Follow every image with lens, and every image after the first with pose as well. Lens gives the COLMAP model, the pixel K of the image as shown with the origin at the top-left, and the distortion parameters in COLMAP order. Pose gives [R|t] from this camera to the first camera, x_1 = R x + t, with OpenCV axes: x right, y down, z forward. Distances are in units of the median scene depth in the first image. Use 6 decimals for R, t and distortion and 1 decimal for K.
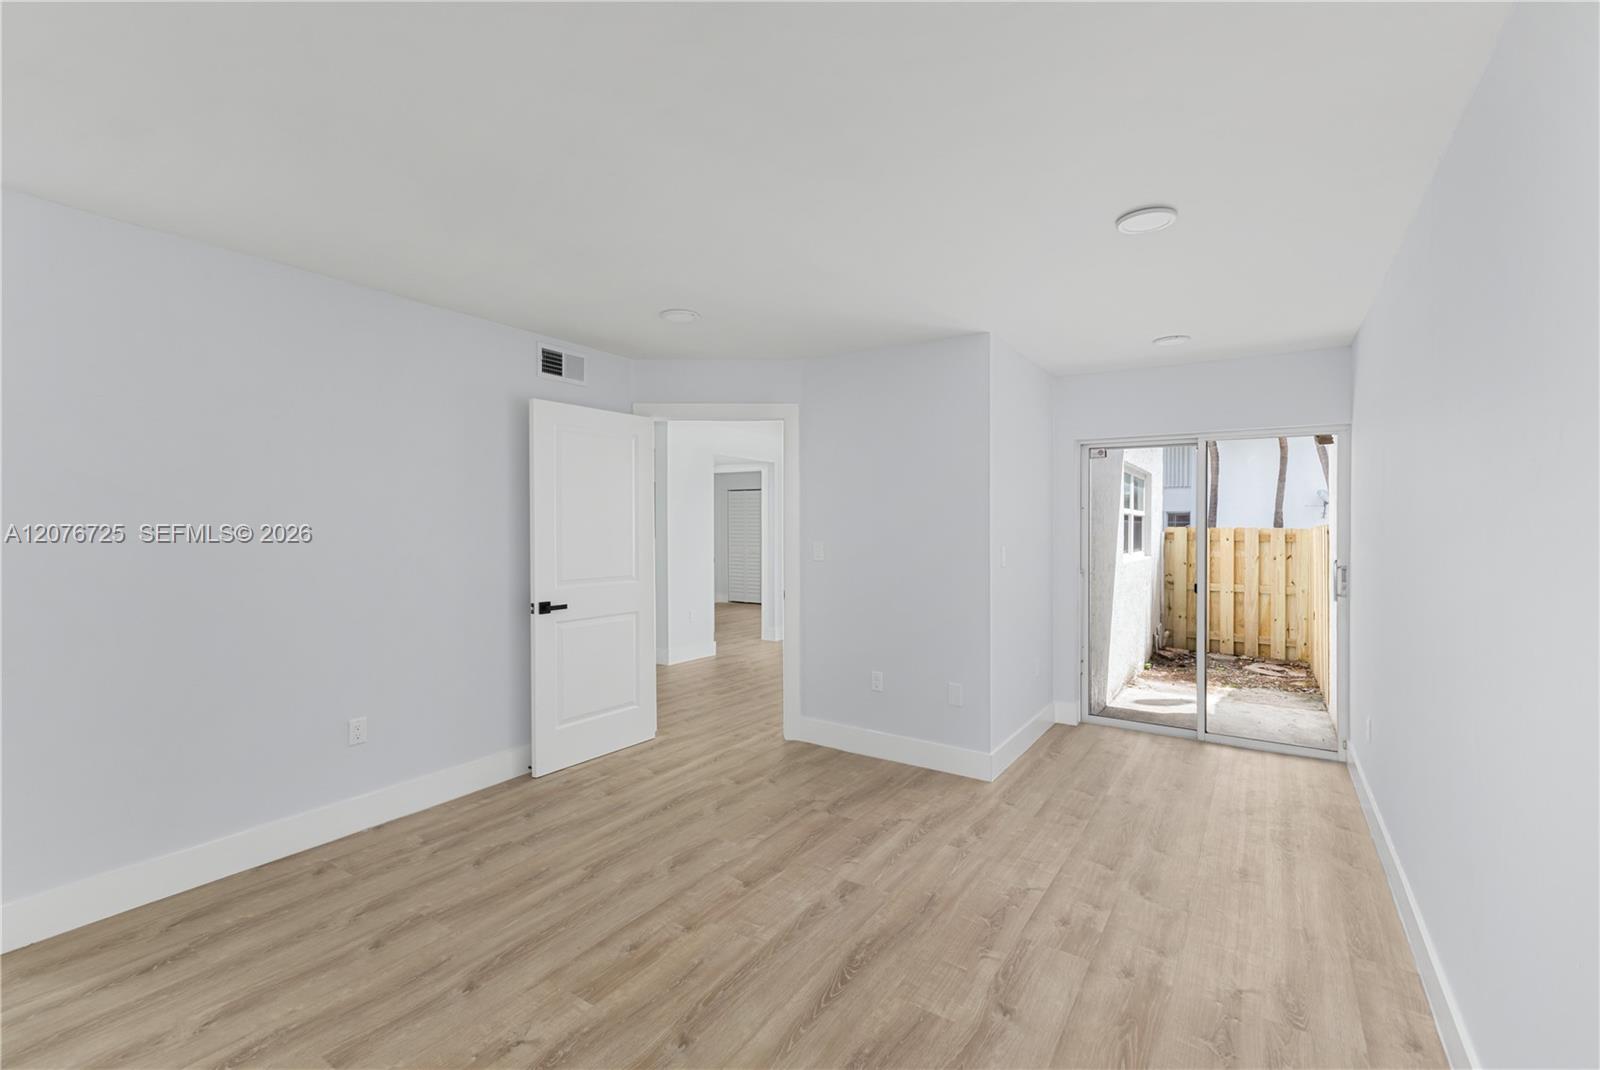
lens RADIAL K [[716.2, 0, 829.9], [0, 716.2, 530.2], [0, 0, 1]] dist [0.008170, 0.000088]
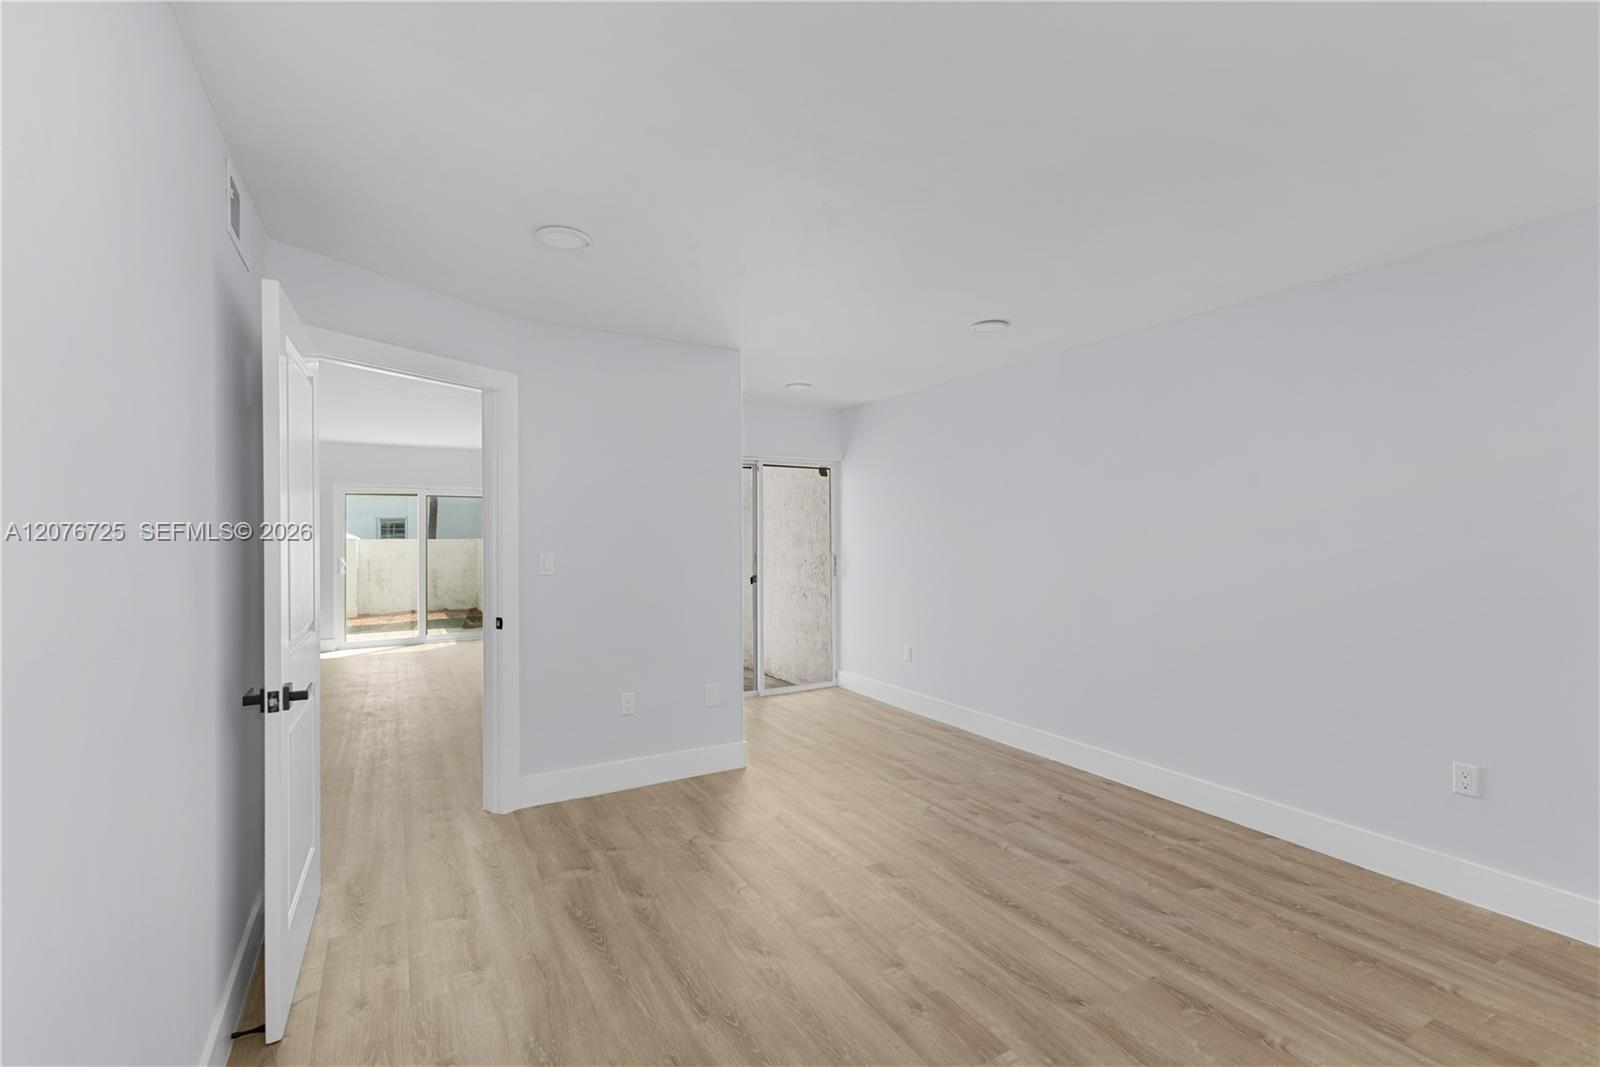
lens RADIAL K [[692.7, 0, 808.4], [0, 692.7, 528.3], [0, 0, 1]] dist [0.009257, -0.000353]
pose [[0.455433, -0.006244, 0.890248, -1.068641], [0.014567, 0.999894, -0.000439, -0.011353], [-0.890151, 0.013168, 0.455475, 0.701683]]
